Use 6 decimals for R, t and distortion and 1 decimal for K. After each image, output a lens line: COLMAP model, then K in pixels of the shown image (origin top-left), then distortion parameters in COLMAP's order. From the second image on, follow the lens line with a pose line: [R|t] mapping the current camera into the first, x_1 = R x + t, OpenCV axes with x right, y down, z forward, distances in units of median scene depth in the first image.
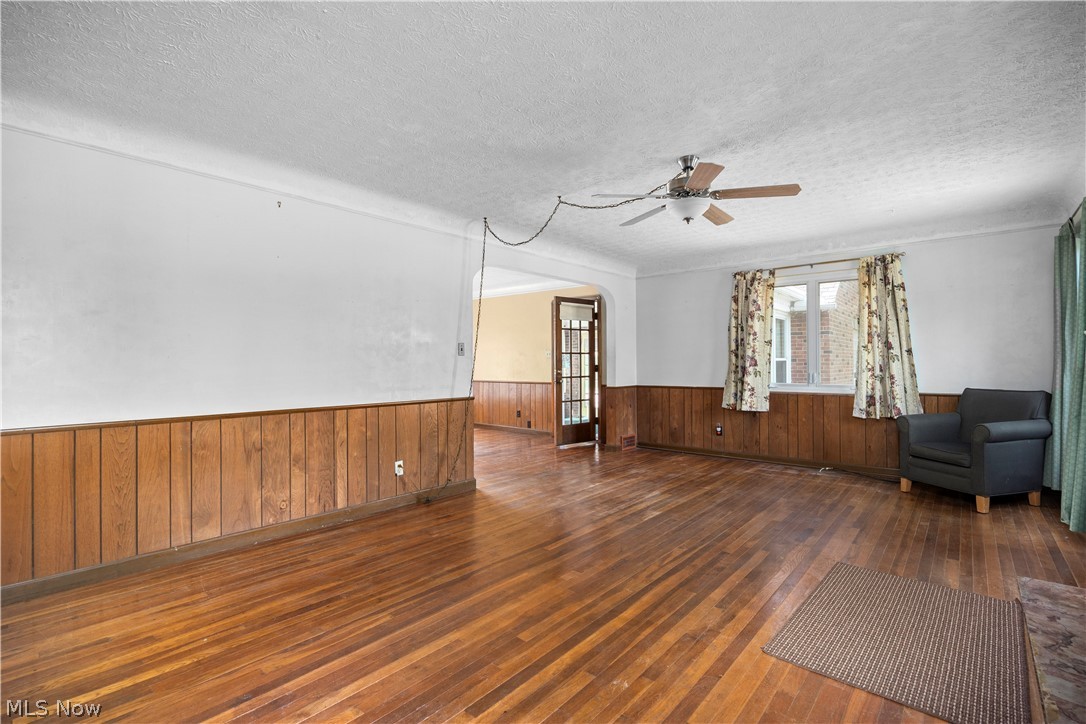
lens RADIAL K [[498.0, 0, 543.0], [0, 498.0, 362.0], [0, 0, 1]] dist [-0.015675, 0.000016]
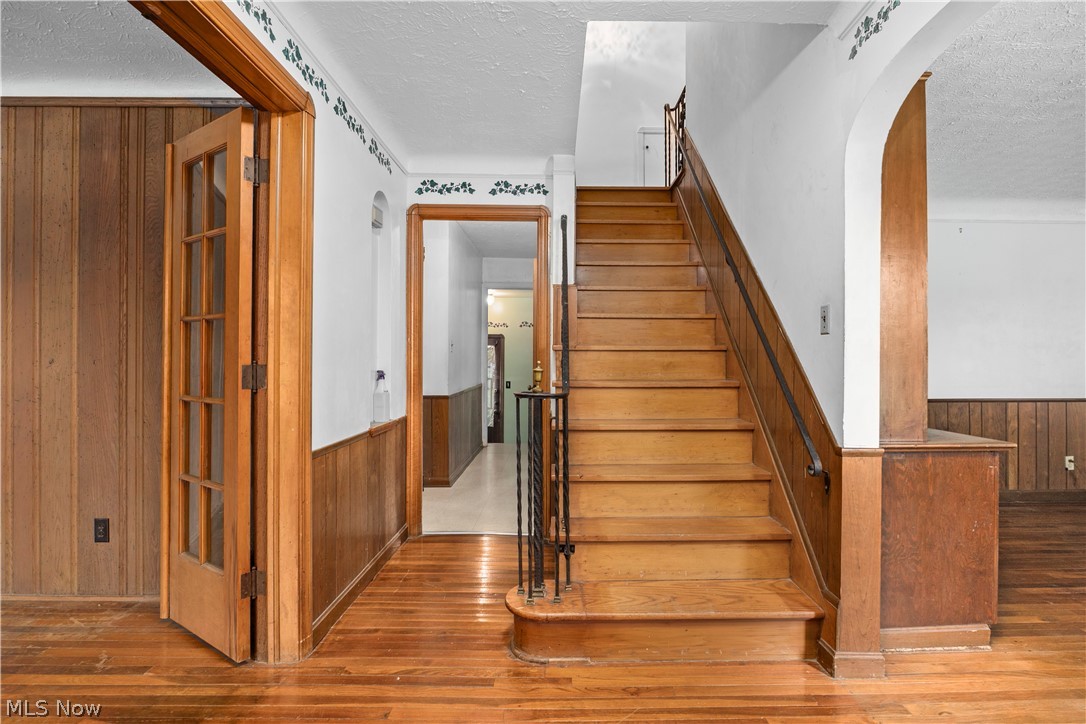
lens RADIAL K [[541.1, 0, 547.3], [0, 541.1, 359.7], [0, 0, 1]] dist [-0.013314, 0.000096]
pose [[0.664868, 0.003171, -0.746954, -0.191016], [0.000048, 0.999991, 0.004288, -0.004286], [0.746960, -0.002887, 0.664862, -0.555752]]
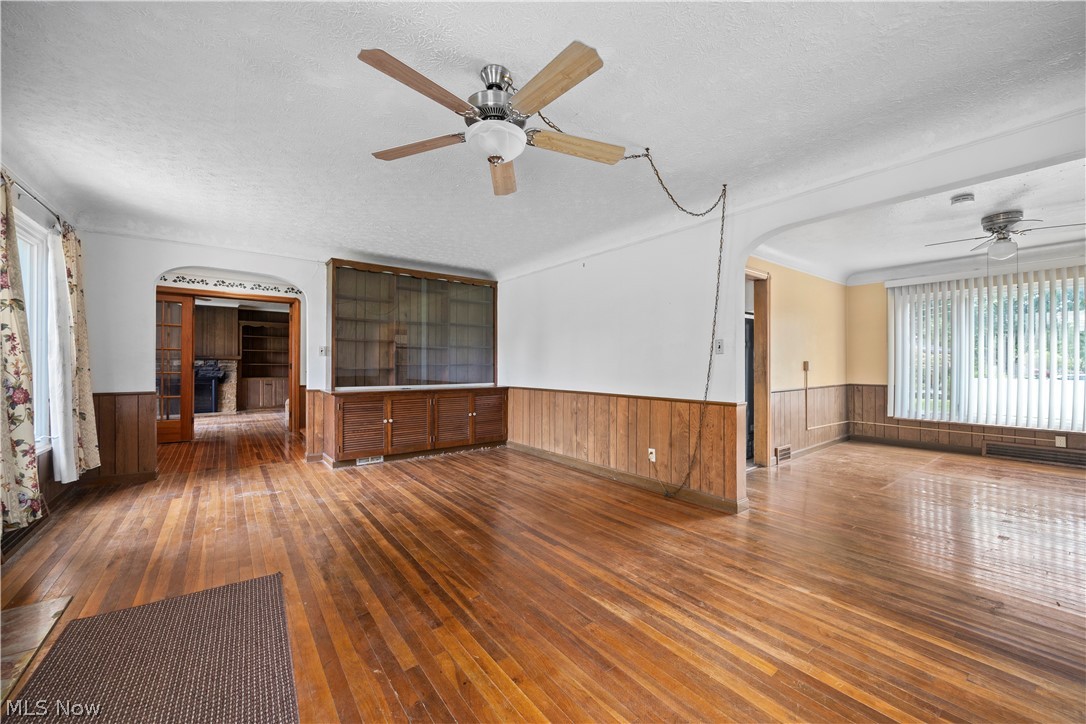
lens RADIAL K [[418.7, 0, 546.3], [0, 418.7, 363.5], [0, 0, 1]] dist [-0.004100, -0.000134]
pose [[-0.206300, 0.000227, -0.978489, 0.723447], [0.002396, 0.999997, -0.000273, 0.004488], [0.978486, -0.002401, -0.206300, 0.998450]]
